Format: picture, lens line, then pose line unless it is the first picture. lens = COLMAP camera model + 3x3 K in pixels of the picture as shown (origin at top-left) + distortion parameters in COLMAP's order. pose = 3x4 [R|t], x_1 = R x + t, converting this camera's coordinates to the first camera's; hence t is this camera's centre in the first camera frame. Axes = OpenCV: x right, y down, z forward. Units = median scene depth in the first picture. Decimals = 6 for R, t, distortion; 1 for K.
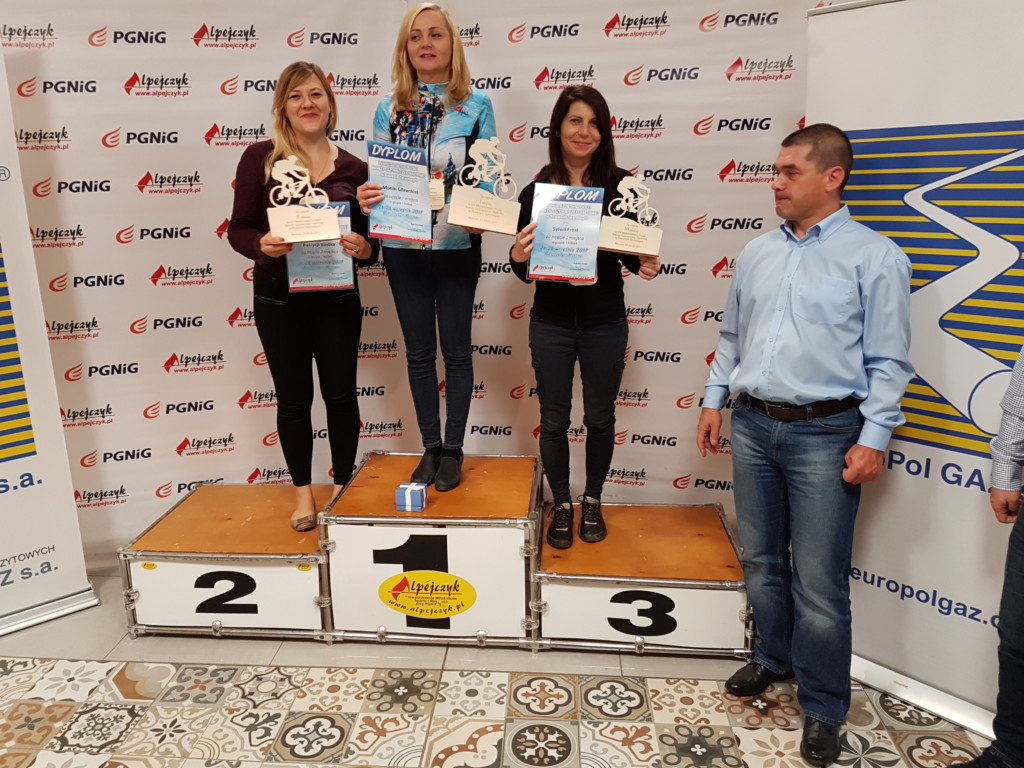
lens RADIAL K [[824.9, 0, 509.7], [0, 824.9, 403.5], [0, 0, 1]] dist [0.008336, -0.053961]
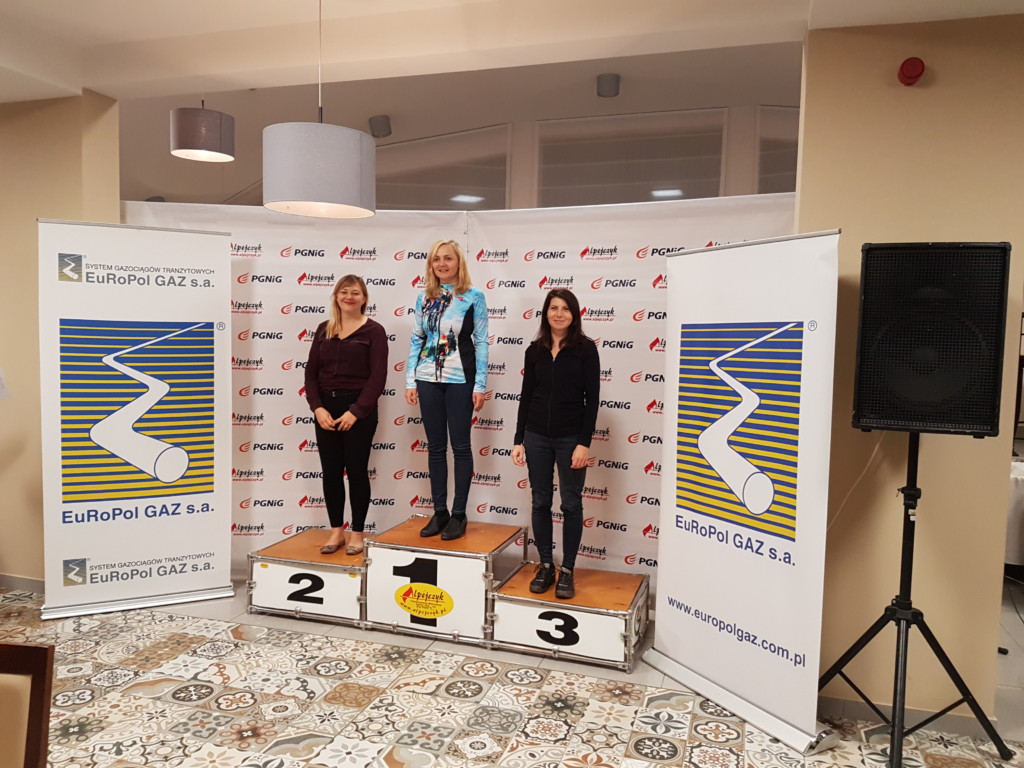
lens RADIAL K [[828.8, 0, 512.0], [0, 828.8, 384.0], [0, 0, 1]] dist [0.008393, -0.006832]
pose [[0.973151, 0.055056, -0.223485, 0.391044], [-0.100425, 0.975238, -0.197041, 0.127014], [0.207102, 0.214194, 0.954583, -0.543598]]
